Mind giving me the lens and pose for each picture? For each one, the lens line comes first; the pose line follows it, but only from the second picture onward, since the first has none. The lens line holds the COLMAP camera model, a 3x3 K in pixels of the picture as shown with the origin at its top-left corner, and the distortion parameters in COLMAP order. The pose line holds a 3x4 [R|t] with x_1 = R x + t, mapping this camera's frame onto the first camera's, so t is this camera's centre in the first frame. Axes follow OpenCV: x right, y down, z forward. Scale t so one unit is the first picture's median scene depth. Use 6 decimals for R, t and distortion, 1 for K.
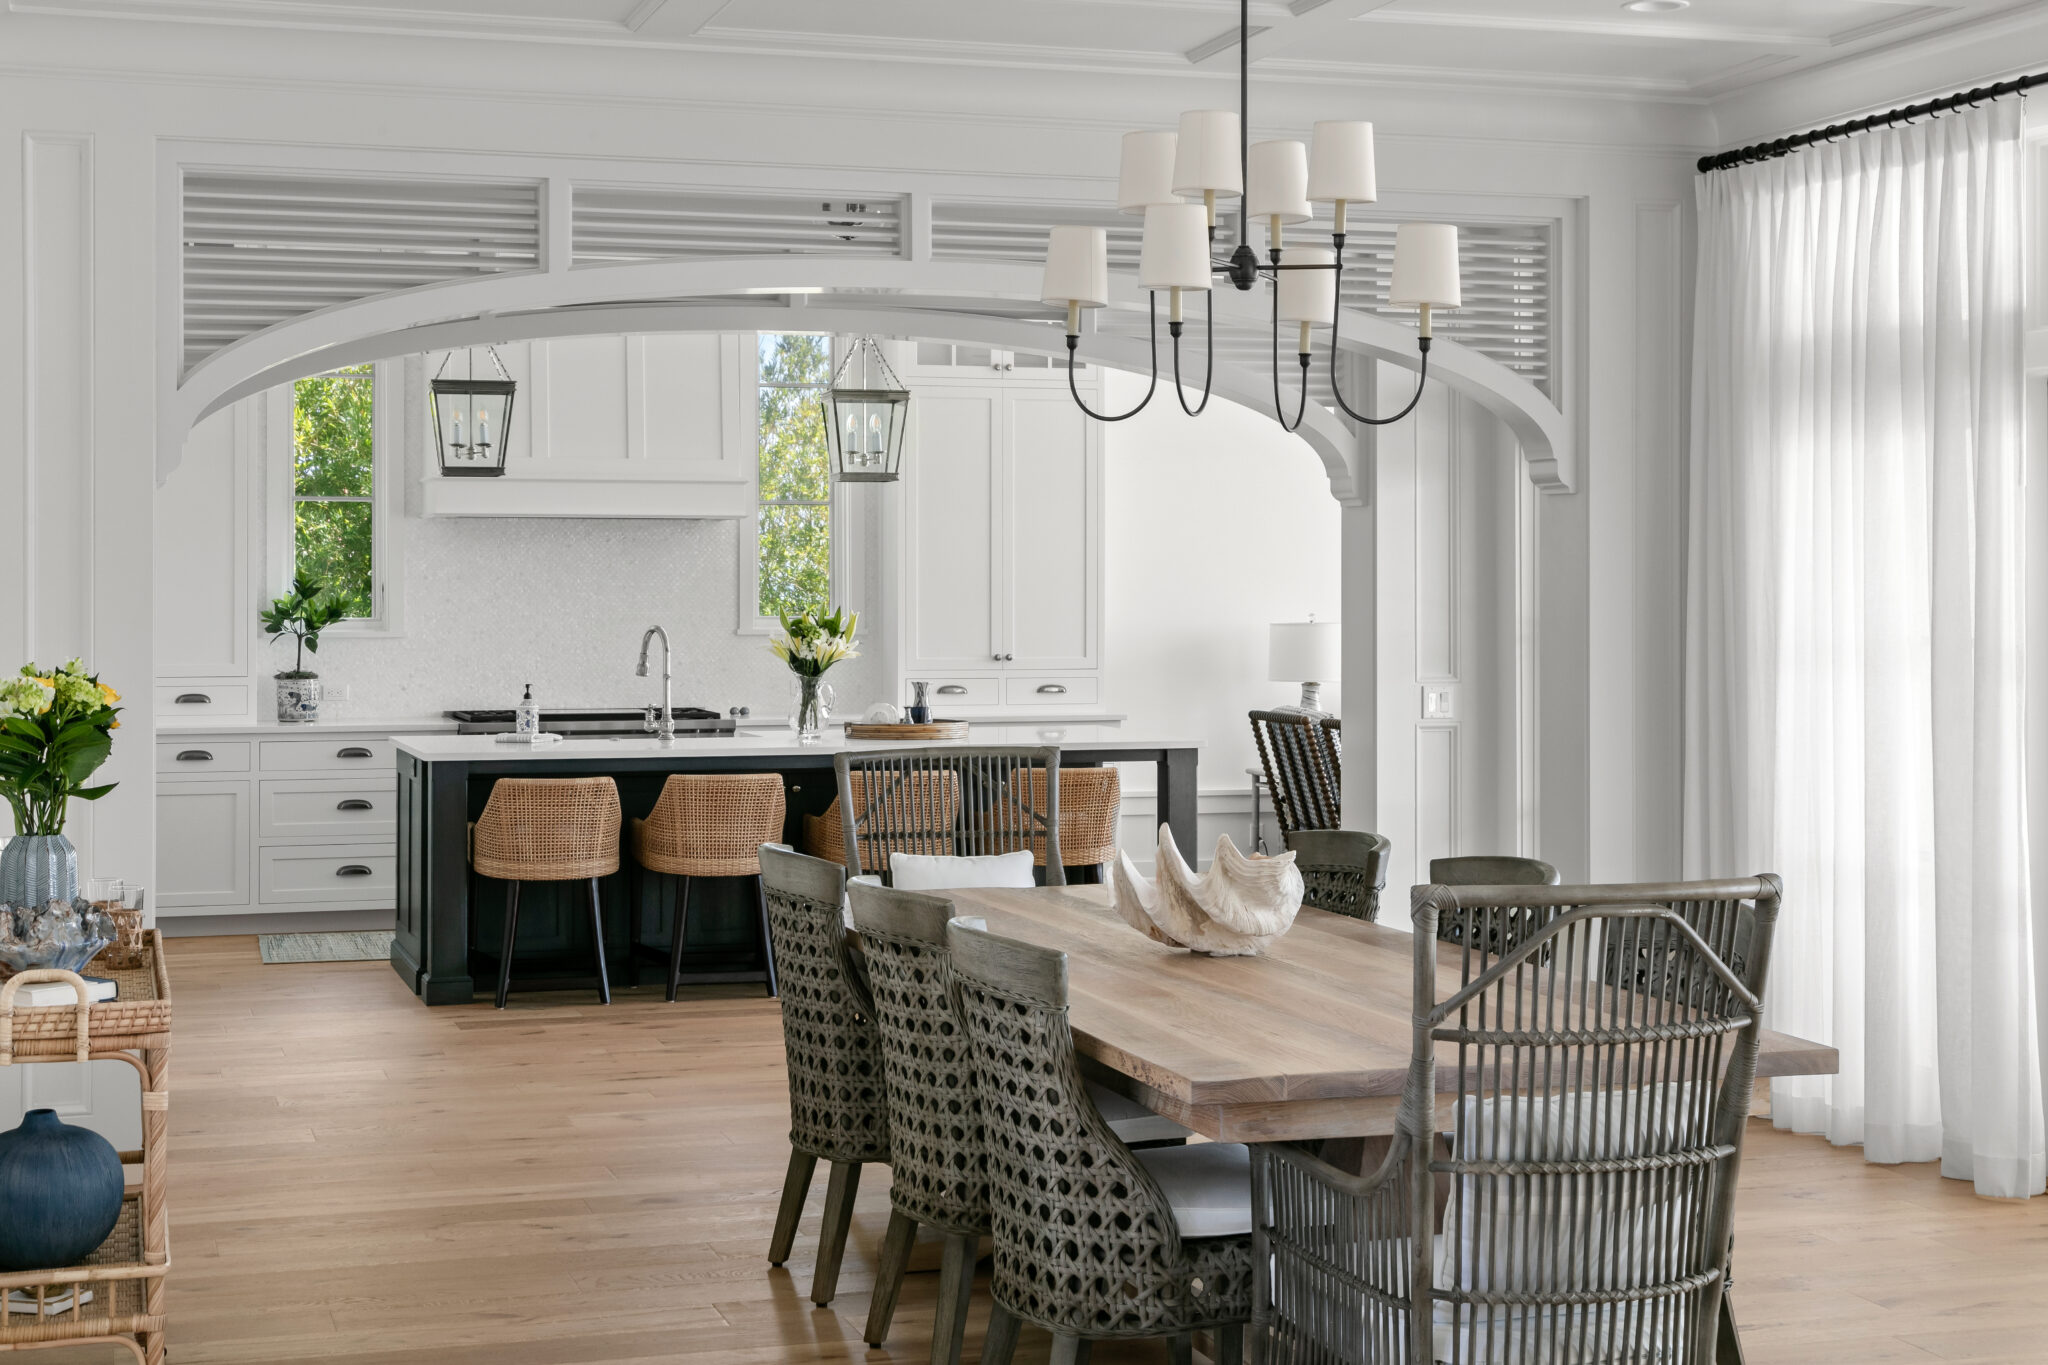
lens RADIAL K [[2798.2, 0, 1023.1], [0, 2798.2, 561.1], [0, 0, 1]] dist [0.049110, -0.017341]
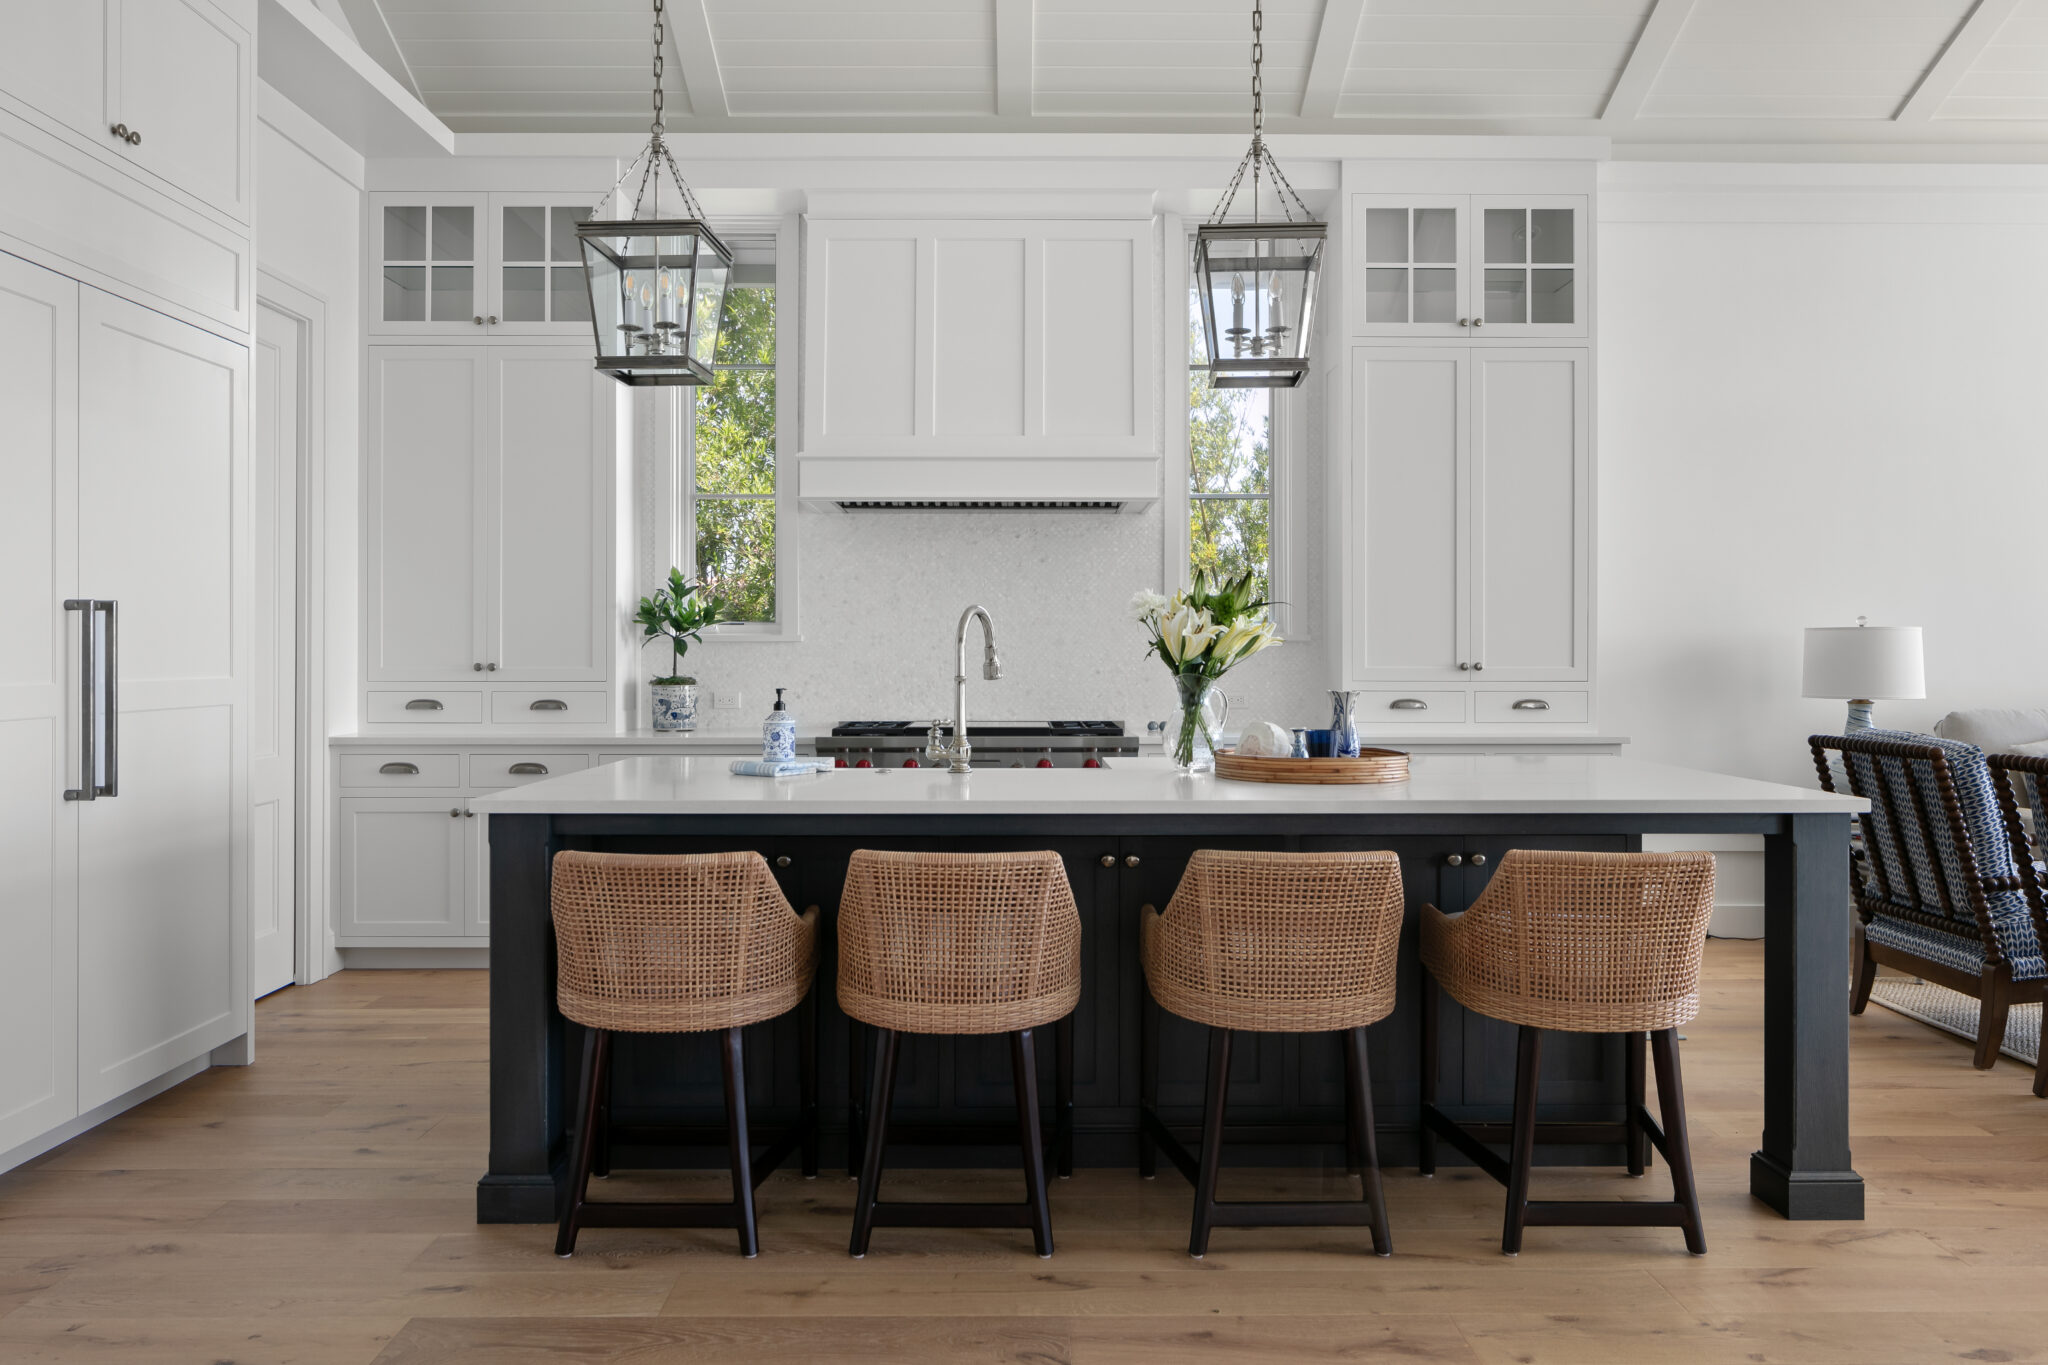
lens RADIAL K [[1541.3, 0, 1020.8], [0, 1541.3, 658.5], [0, 0, 1]] dist [0.004153, 0.002217]
pose [[0.960620, 0.001490, -0.277861, -0.008800], [0.002910, 0.999877, 0.015420, 0.025926], [0.277850, -0.015621, 0.960498, 0.548303]]
